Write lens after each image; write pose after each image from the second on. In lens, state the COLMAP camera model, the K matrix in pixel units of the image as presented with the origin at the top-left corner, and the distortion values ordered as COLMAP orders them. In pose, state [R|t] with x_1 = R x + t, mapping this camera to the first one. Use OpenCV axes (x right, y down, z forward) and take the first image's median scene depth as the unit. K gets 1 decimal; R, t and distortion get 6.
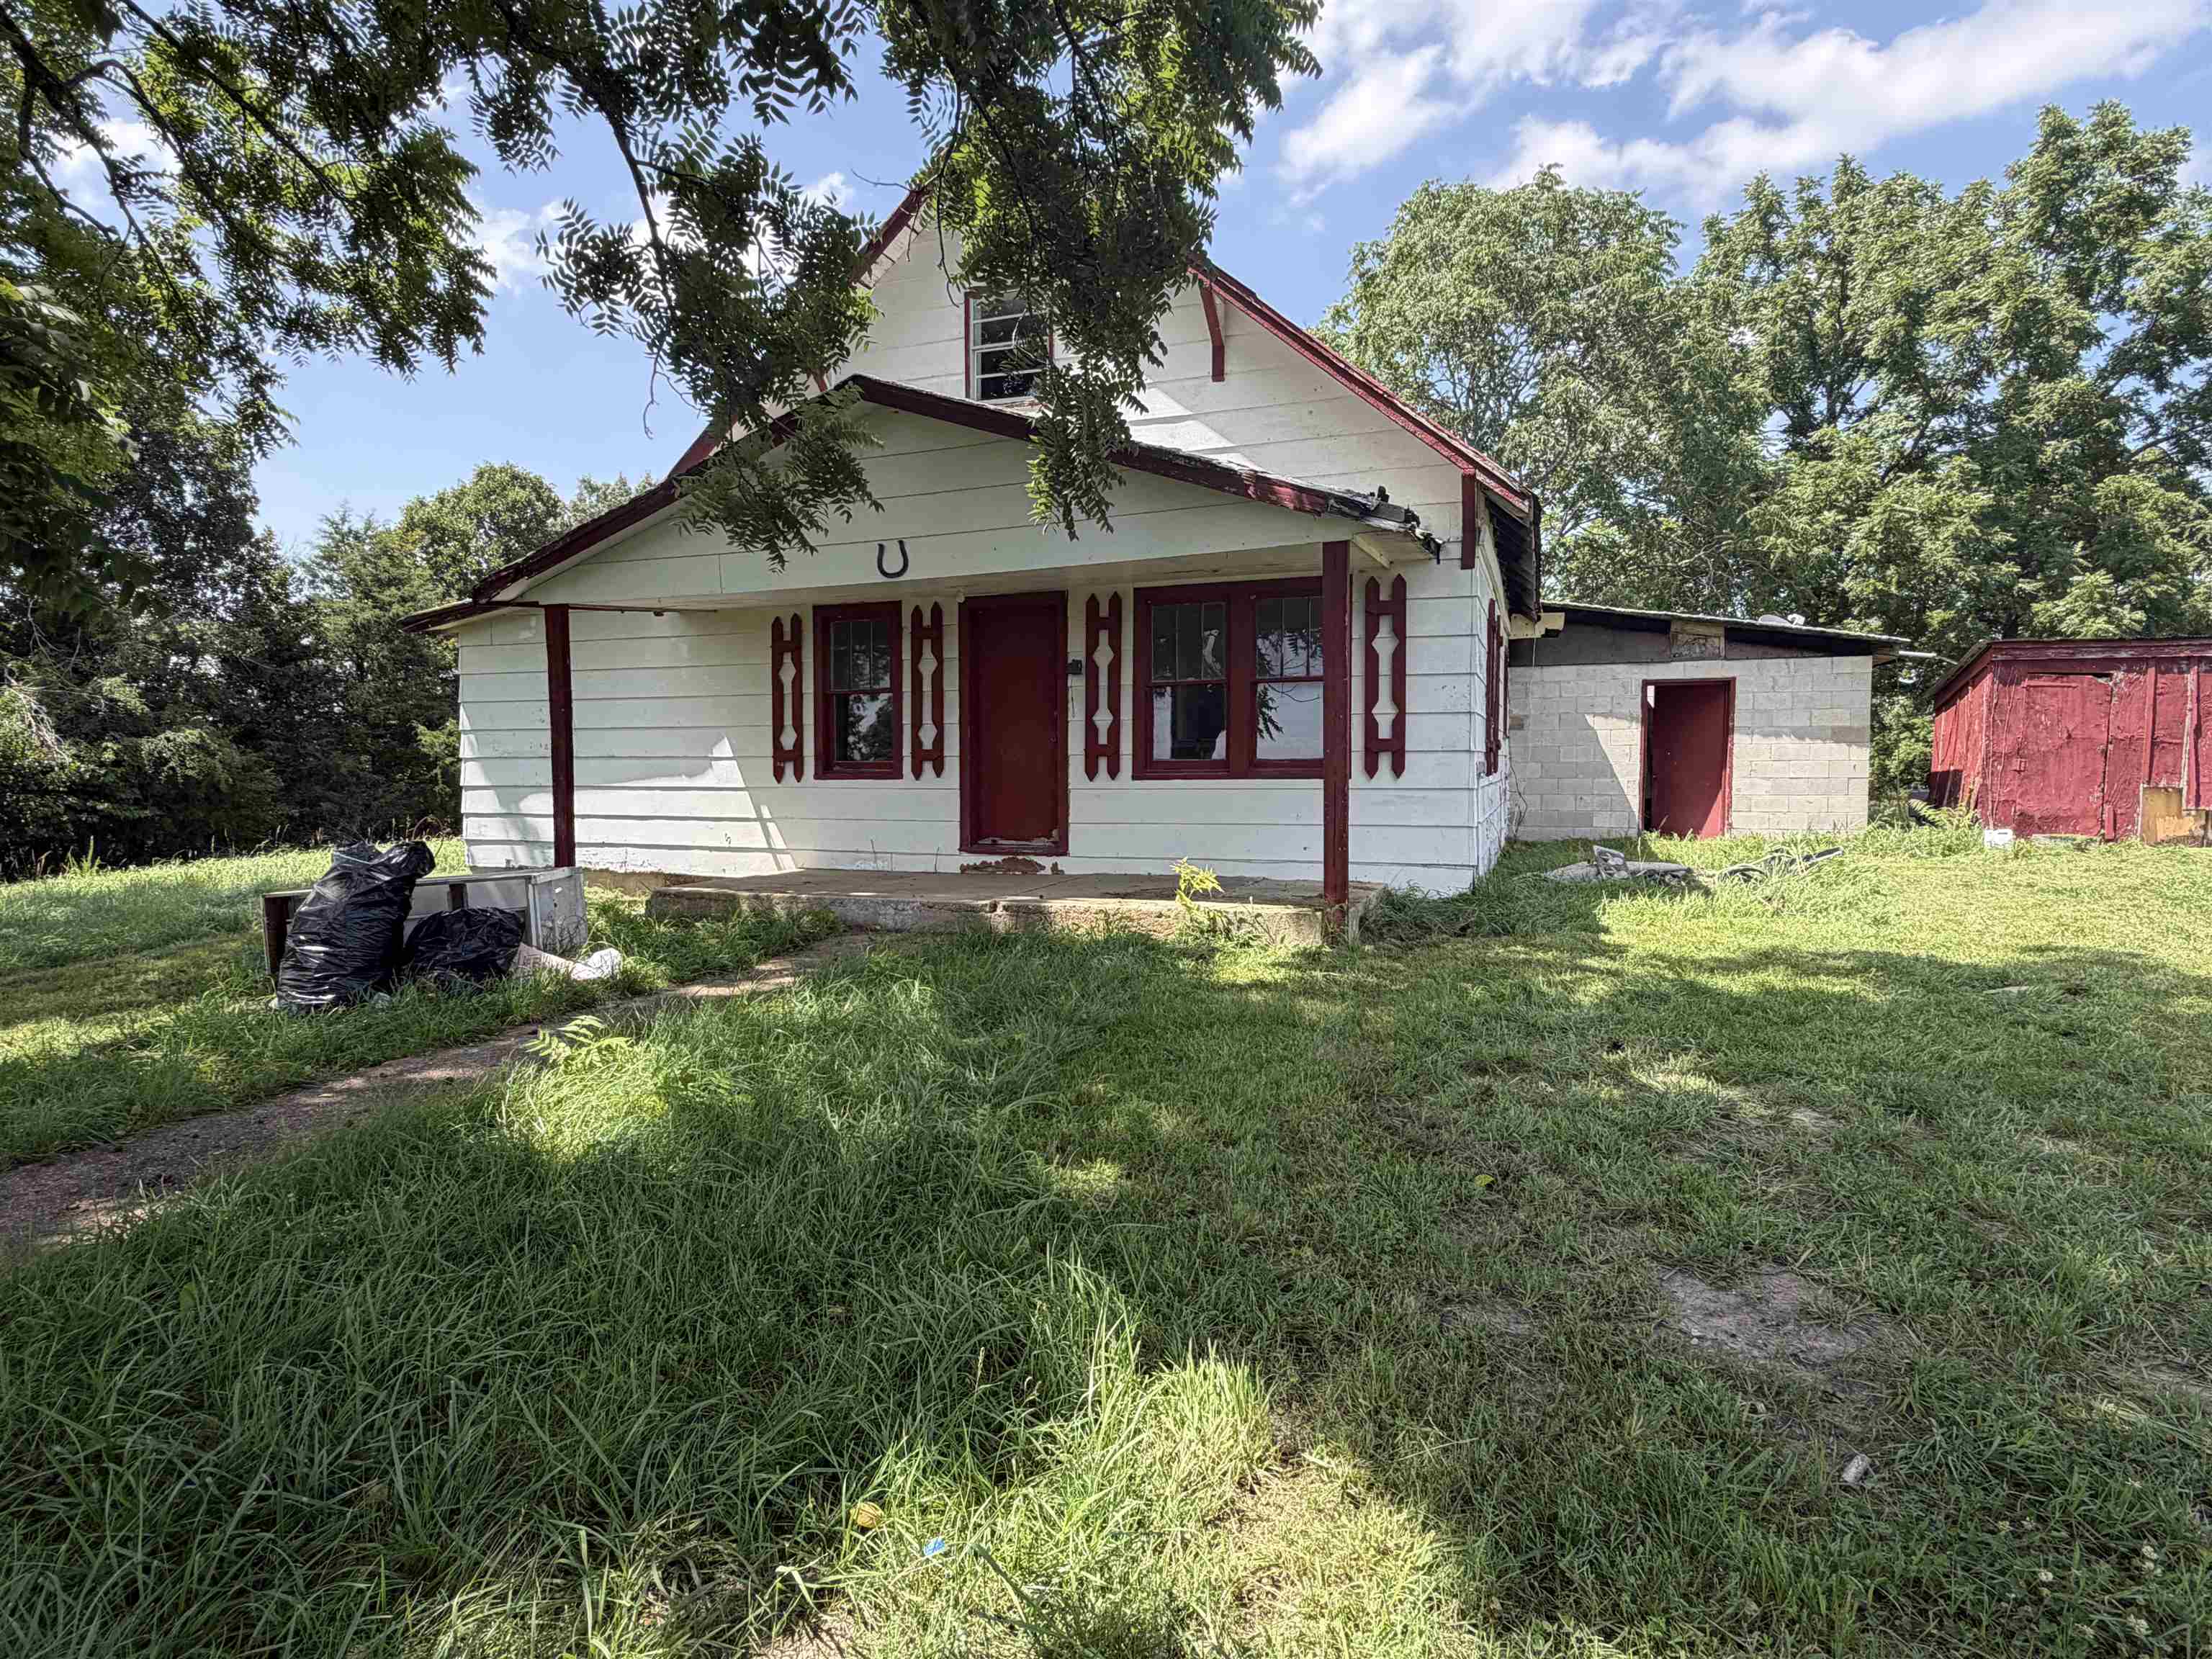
lens RADIAL K [[1164.7, 0, 1094.8], [0, 1164.7, 823.0], [0, 0, 1]] dist [0.001624, -0.000757]
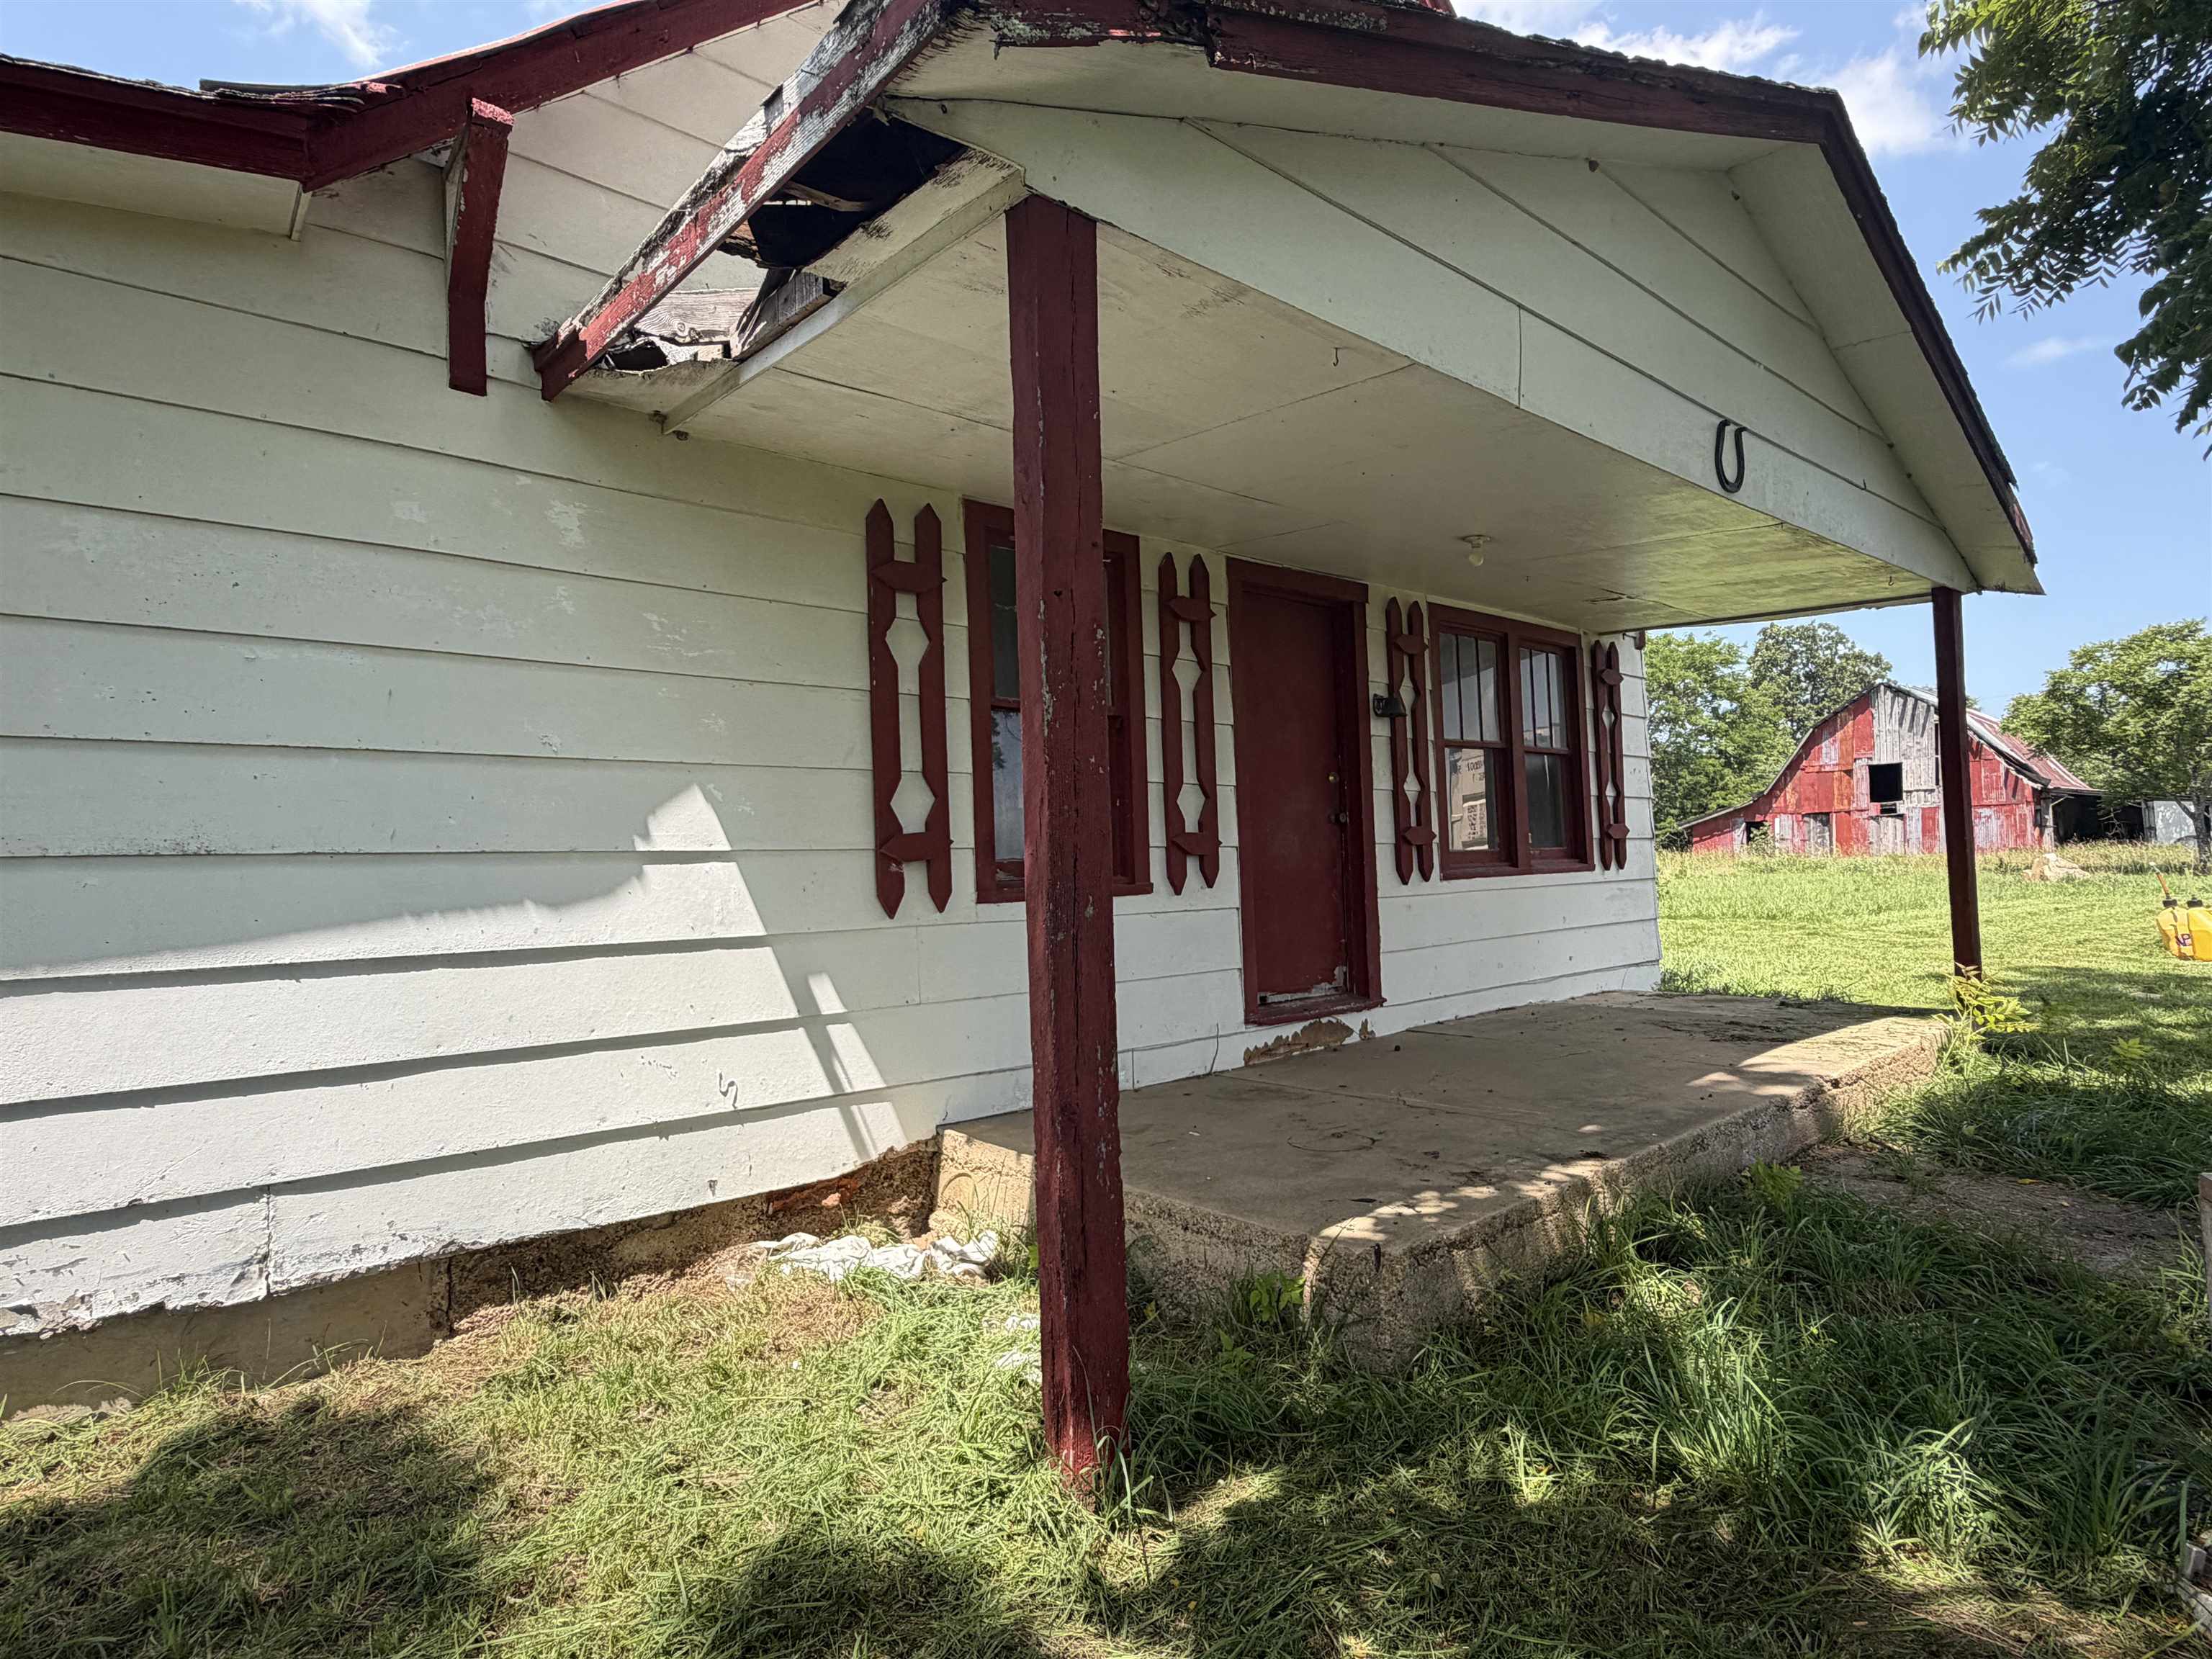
lens RADIAL K [[1154.5, 0, 1094.5], [0, 1154.5, 832.1], [0, 0, 1]] dist [0.000276, 0.001519]
pose [[0.487410, 0.019340, 0.872959, -0.610967], [0.073848, 0.995260, -0.063283, -0.035037], [-0.870045, 0.095311, 0.483672, 0.795562]]
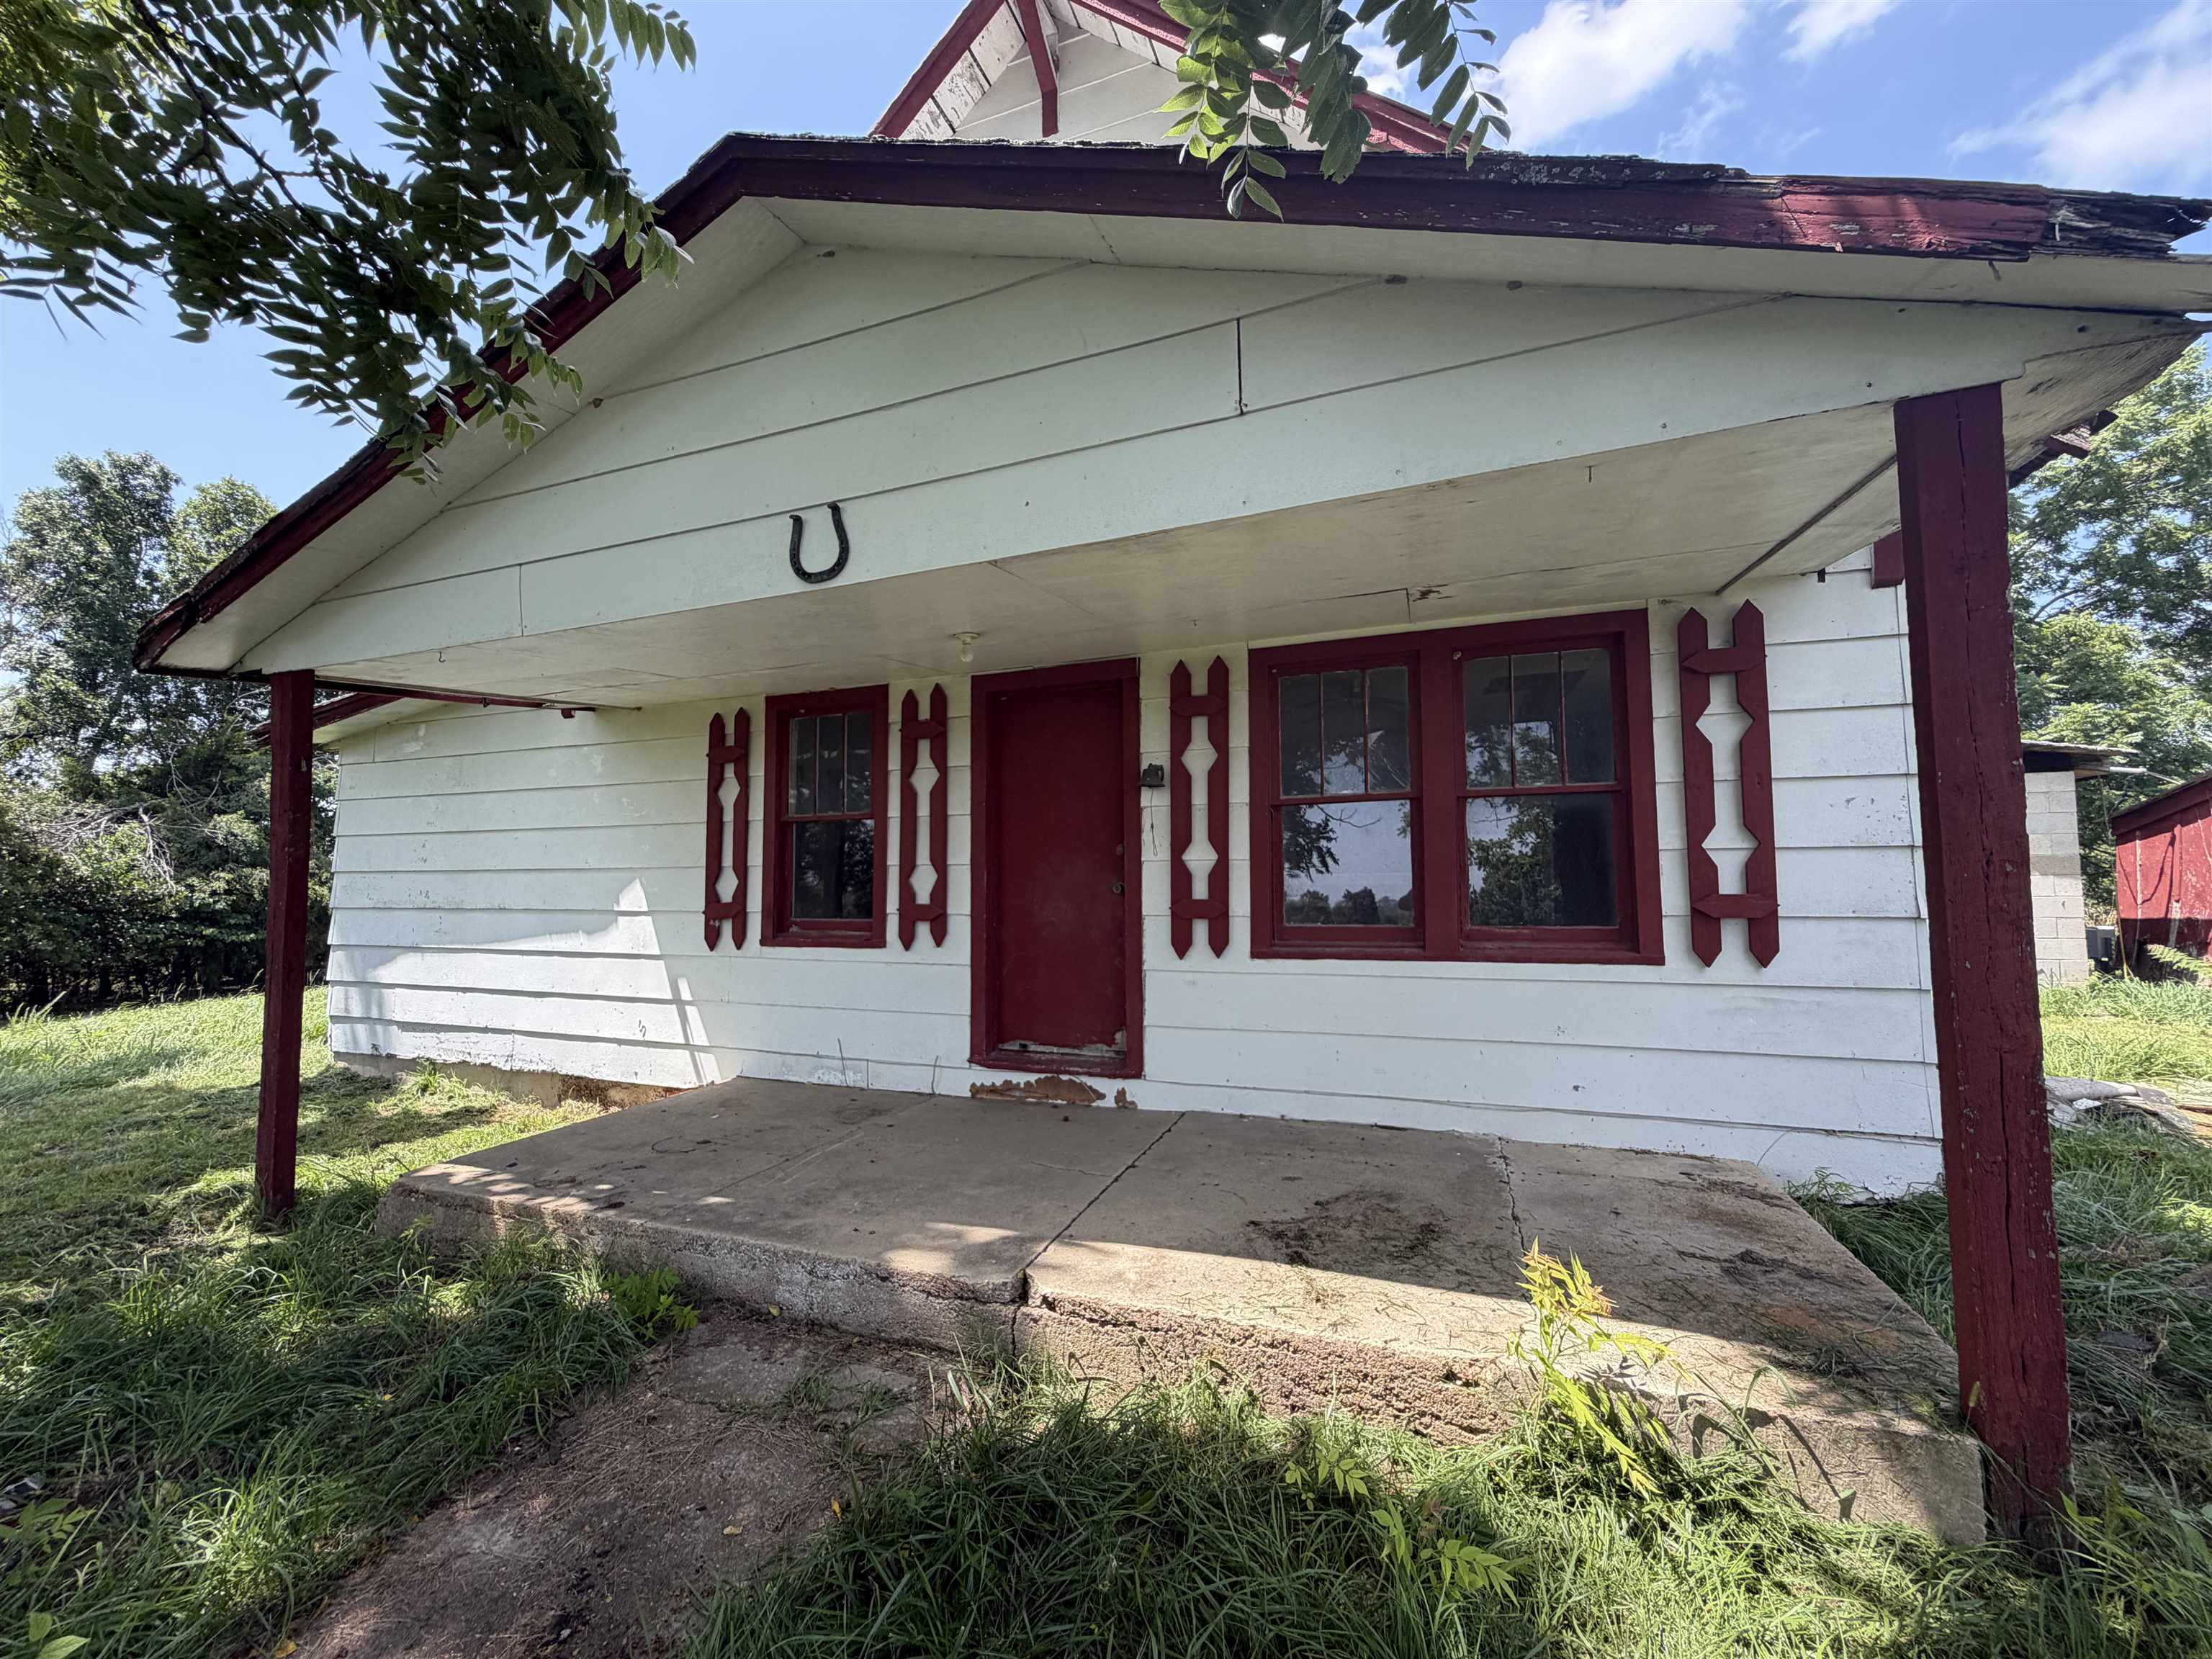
lens RADIAL K [[888.0, 0, 1095.8], [0, 888.0, 830.0], [0, 0, 1]] dist [-0.001012, 0.000119]
pose [[0.999973, -0.005579, -0.004824, -0.043413], [0.005043, 0.994472, -0.104880, -0.051847], [0.005382, 0.104853, 0.994473, 0.498829]]
